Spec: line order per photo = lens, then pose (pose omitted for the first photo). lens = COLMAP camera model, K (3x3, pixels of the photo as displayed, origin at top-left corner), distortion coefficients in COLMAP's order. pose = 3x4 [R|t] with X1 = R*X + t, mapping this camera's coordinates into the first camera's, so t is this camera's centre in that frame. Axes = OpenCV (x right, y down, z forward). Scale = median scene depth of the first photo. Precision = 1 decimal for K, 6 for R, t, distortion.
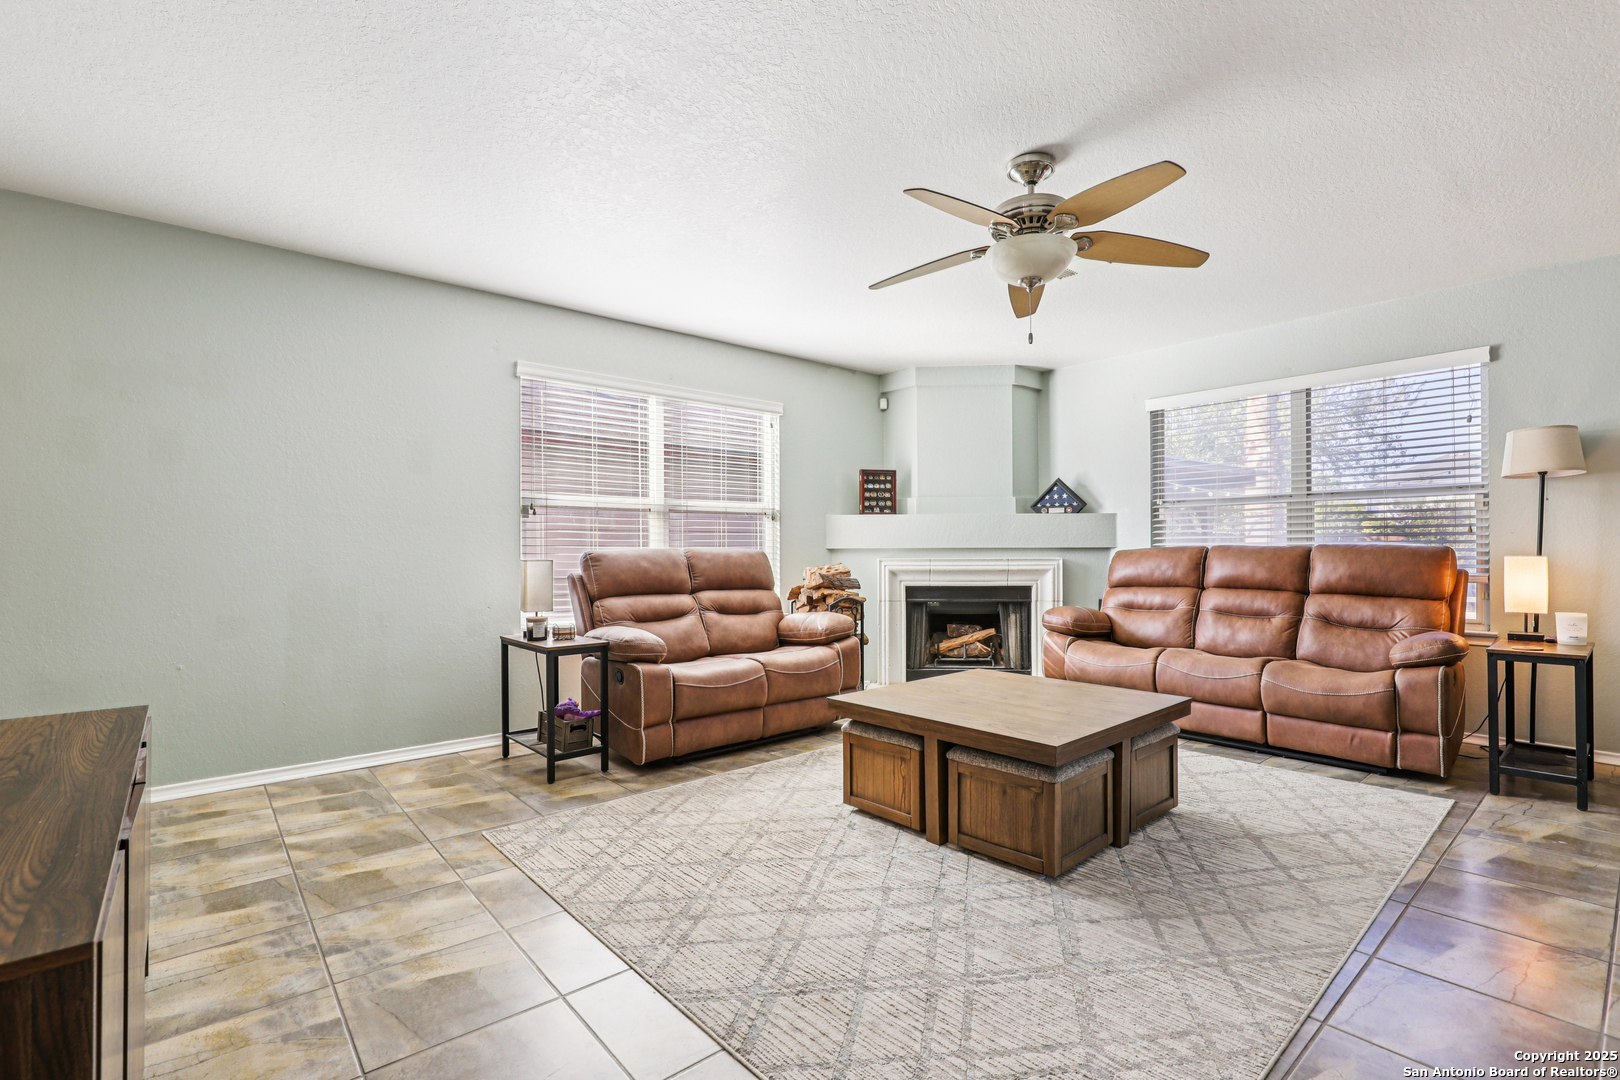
lens RADIAL K [[744.1, 0, 818.2], [0, 744.1, 543.7], [0, 0, 1]] dist [-0.019504, 0.005037]
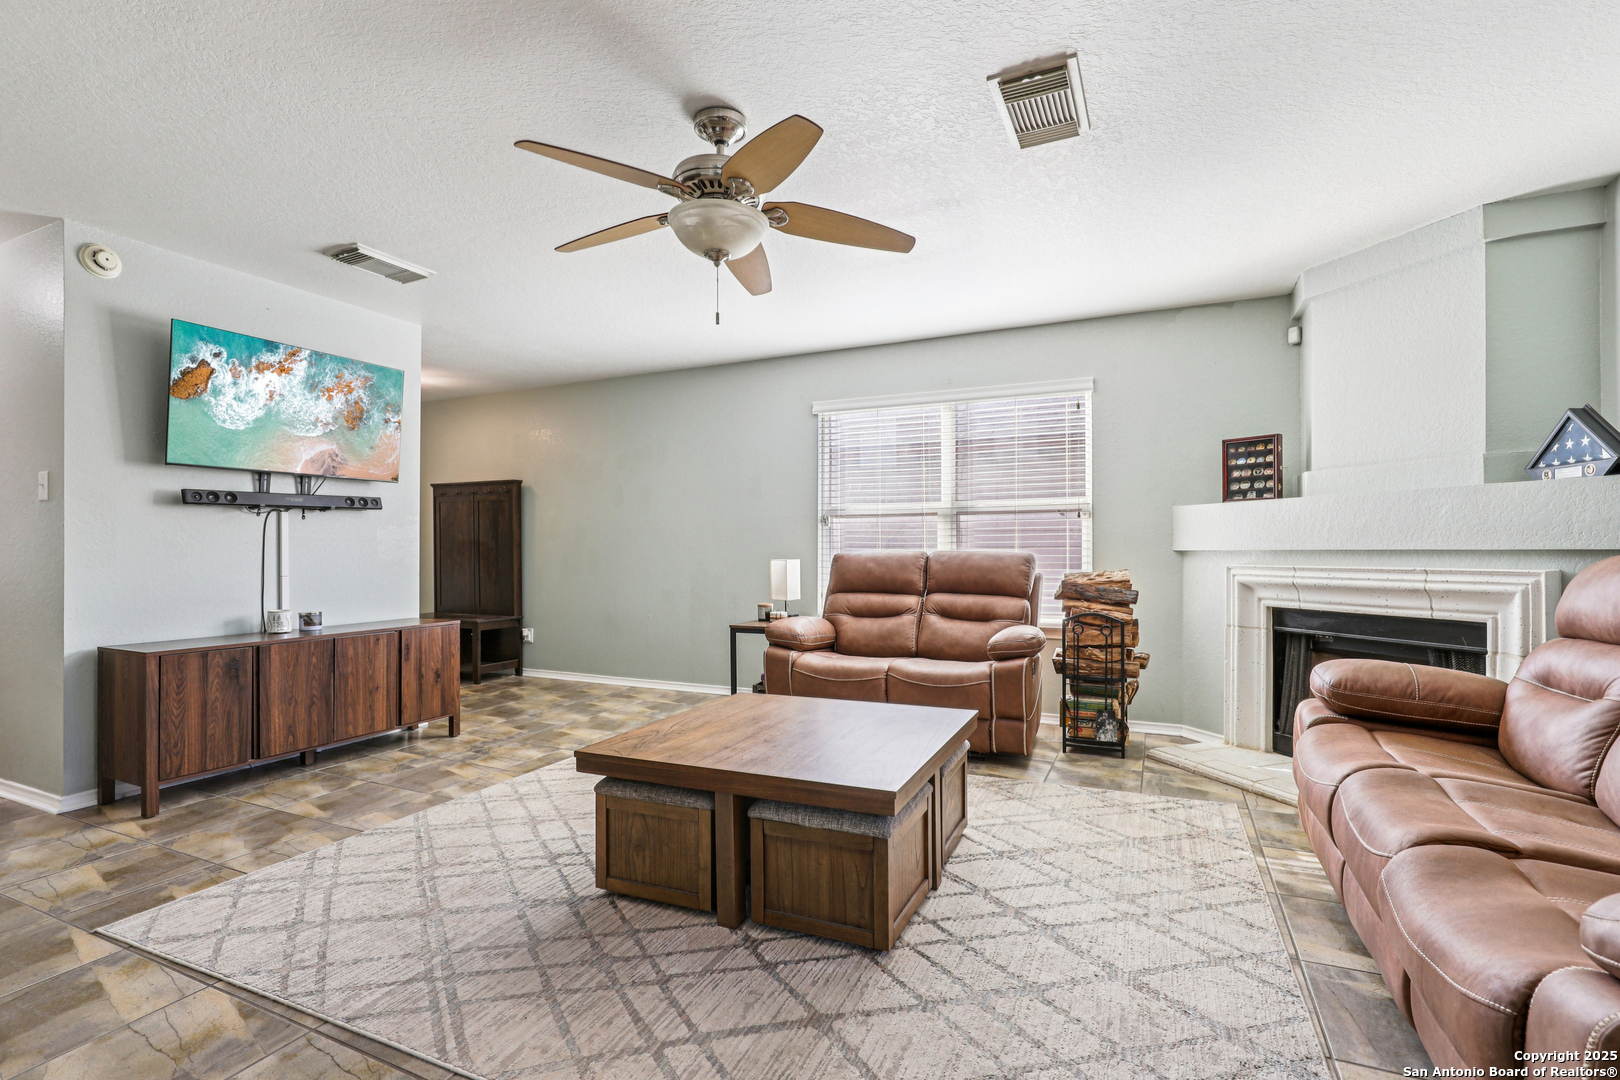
lens RADIAL K [[744.1, 0, 822.6], [0, 744.1, 541.2], [0, 0, 1]] dist [-0.019504, 0.005037]
pose [[0.413078, -0.008799, -0.910653, 0.669355], [0.008660, 0.999946, -0.005734, -0.001817], [0.910654, -0.005517, 0.413132, 0.431505]]
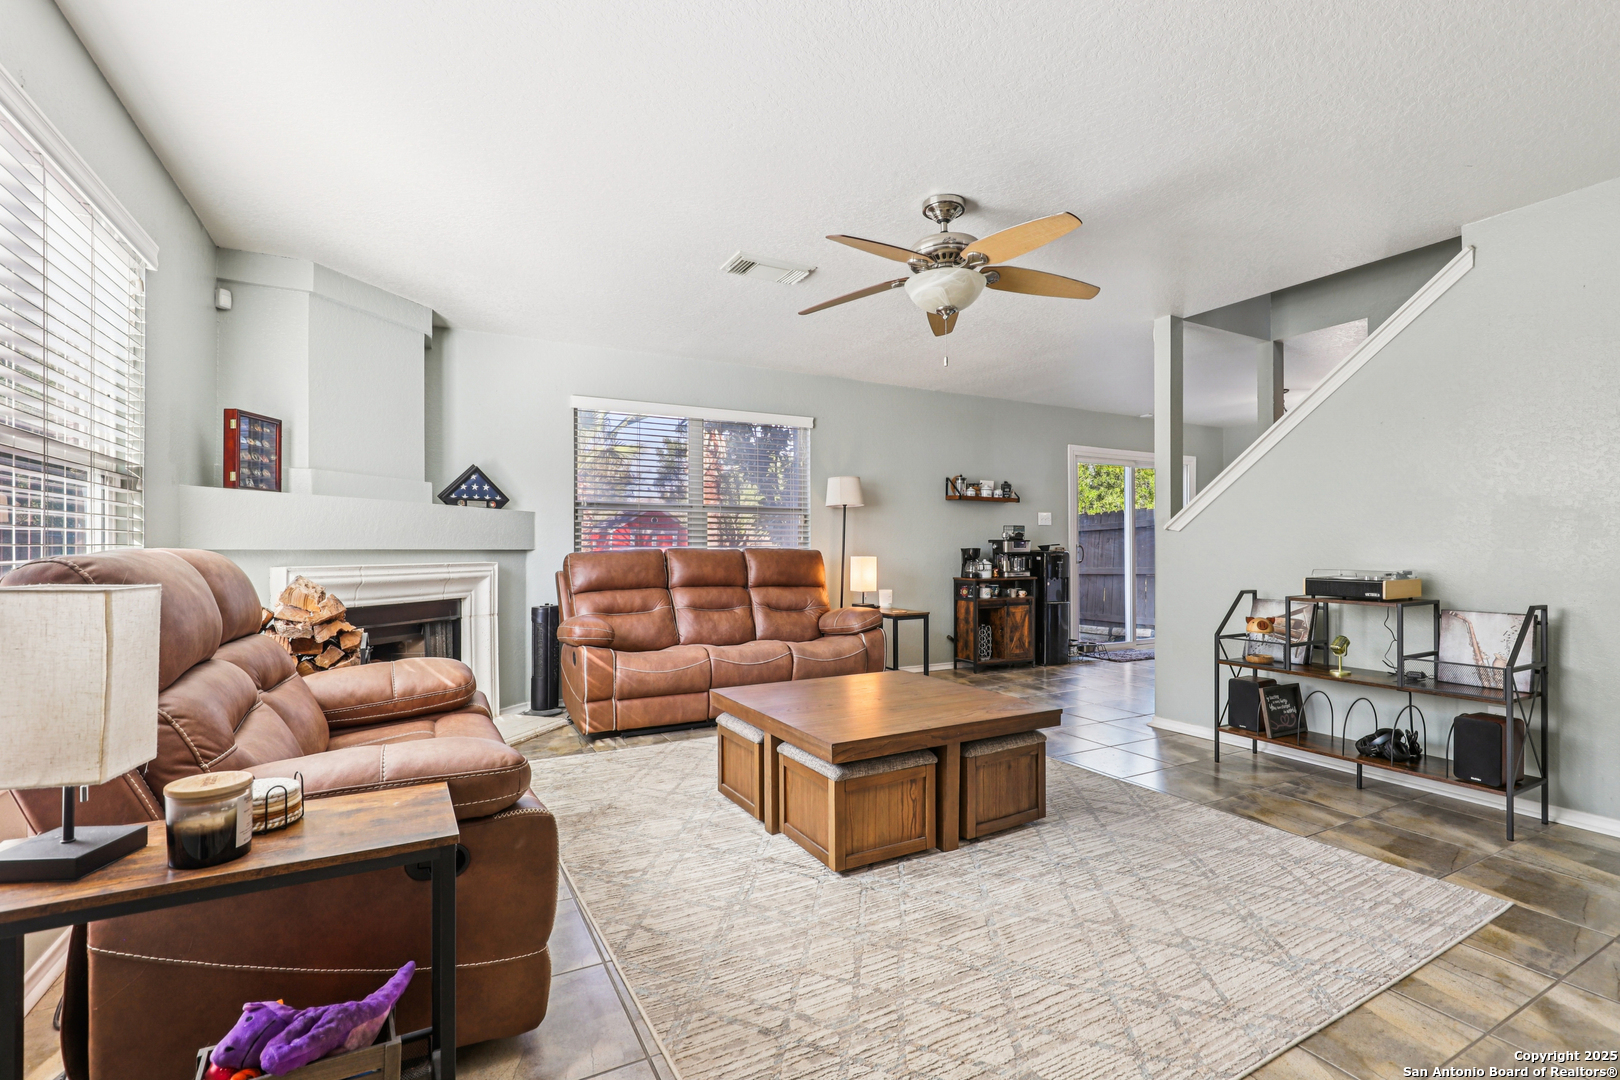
lens RADIAL K [[744.1, 0, 823.2], [0, 744.1, 547.7], [0, 0, 1]] dist [-0.019504, 0.005037]
pose [[0.206585, 0.006844, 0.978405, -0.481554], [-0.008447, 0.999951, -0.005211, 0.005131], [-0.978392, -0.007188, 0.206633, 0.550774]]
